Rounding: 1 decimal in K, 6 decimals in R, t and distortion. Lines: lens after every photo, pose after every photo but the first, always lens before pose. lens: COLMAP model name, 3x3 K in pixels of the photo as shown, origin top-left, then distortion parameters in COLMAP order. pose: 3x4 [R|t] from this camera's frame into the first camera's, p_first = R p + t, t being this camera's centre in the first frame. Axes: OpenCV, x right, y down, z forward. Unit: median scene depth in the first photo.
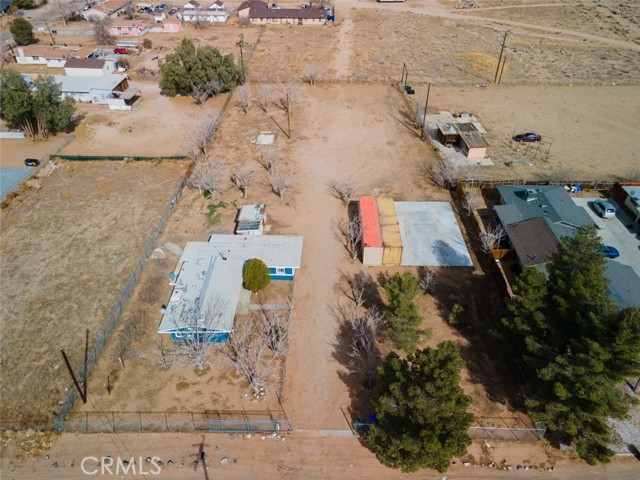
lens RADIAL K [[465.0, 0, 320.6], [0, 465.0, 245.3], [0, 0, 1]] dist [0.011985, 0.053163]
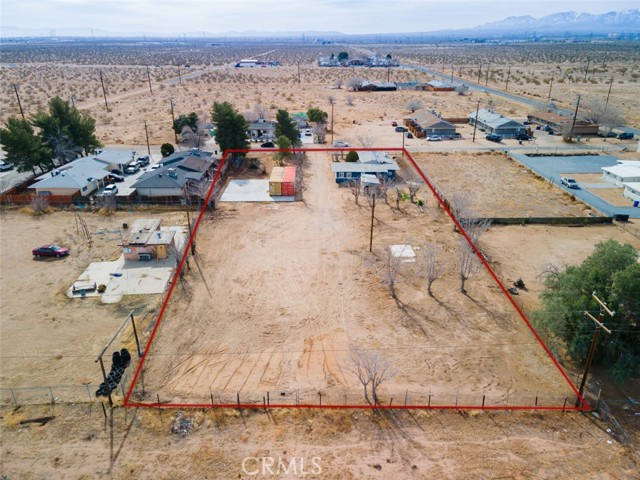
lens RADIAL K [[472.4, 0, 320.0], [0, 472.4, 240.0], [0, 0, 1]] dist [0.037503, 0.000831]
pose [[-0.999464, 0.011613, -0.030594, 0.053891], [-0.021004, 0.489275, 0.871876, -1.252914], [0.025094, 0.872052, -0.488769, 1.884337]]
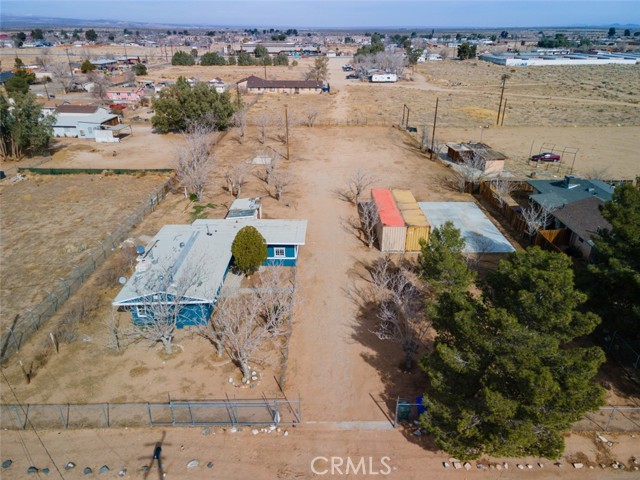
lens RADIAL K [[465.0, 0, 320.6], [0, 465.0, 245.3], [0, 0, 1]] dist [0.011985, 0.053163]
pose [[0.999847, -0.006225, 0.016360, -0.025968], [0.009667, 0.975544, -0.219590, 0.191415], [-0.014593, 0.219715, 0.975455, 0.194972]]
